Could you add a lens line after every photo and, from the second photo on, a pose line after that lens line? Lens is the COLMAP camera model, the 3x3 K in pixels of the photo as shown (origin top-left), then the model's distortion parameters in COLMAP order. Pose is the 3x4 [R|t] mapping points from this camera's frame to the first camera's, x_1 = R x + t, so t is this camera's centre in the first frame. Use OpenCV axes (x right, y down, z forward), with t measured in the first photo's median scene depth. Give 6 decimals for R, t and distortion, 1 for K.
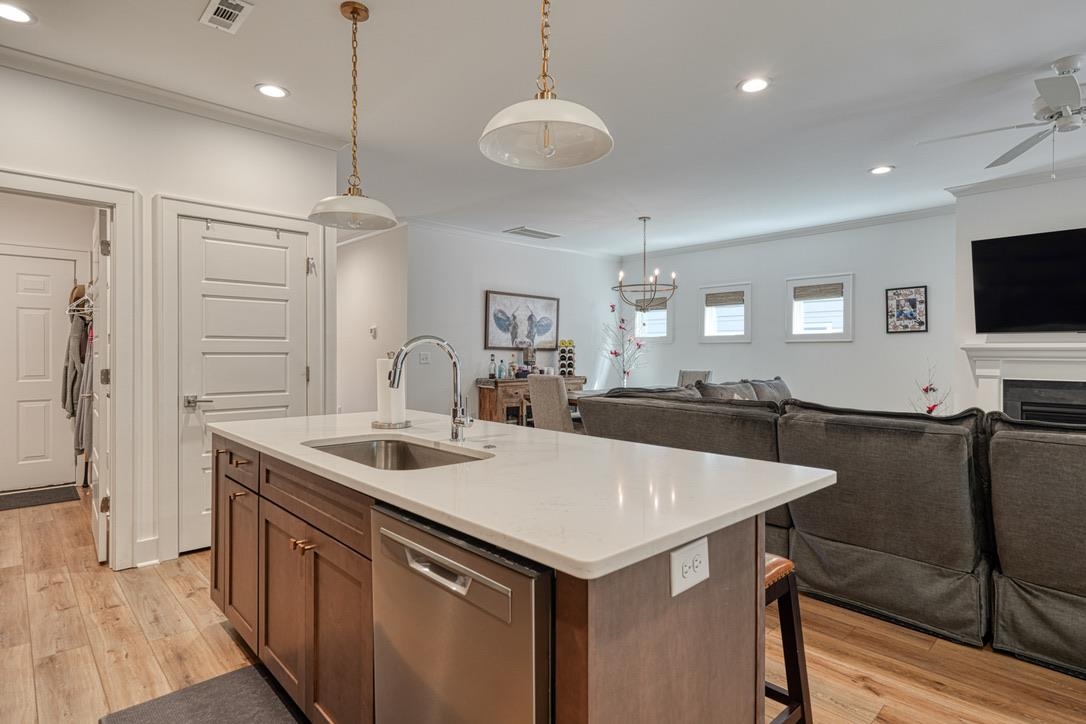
lens RADIAL K [[574.3, 0, 543.1], [0, 574.3, 359.7], [0, 0, 1]] dist [-0.000150, -0.000019]
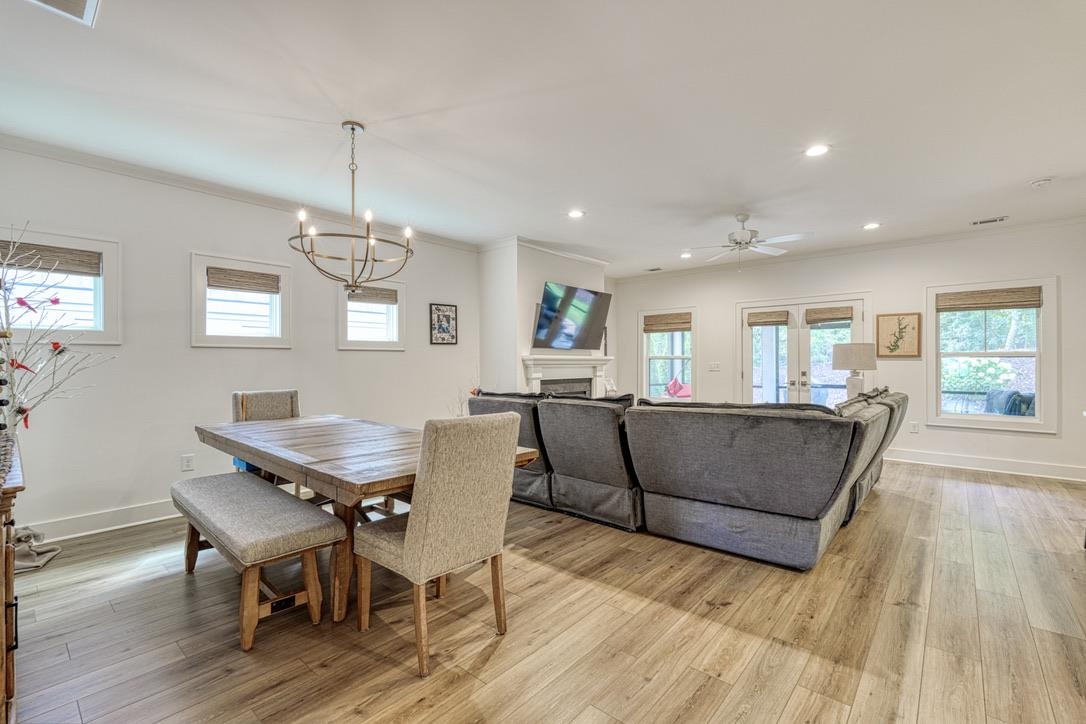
lens RADIAL K [[468.6, 0, 542.3], [0, 468.6, 355.2], [0, 0, 1]] dist [0.000821, 0.000002]
pose [[-0.087075, -0.005097, 0.996189, -0.312322], [-0.002597, 0.999985, 0.004889, -0.030007], [-0.996198, -0.002161, -0.087087, 0.879265]]
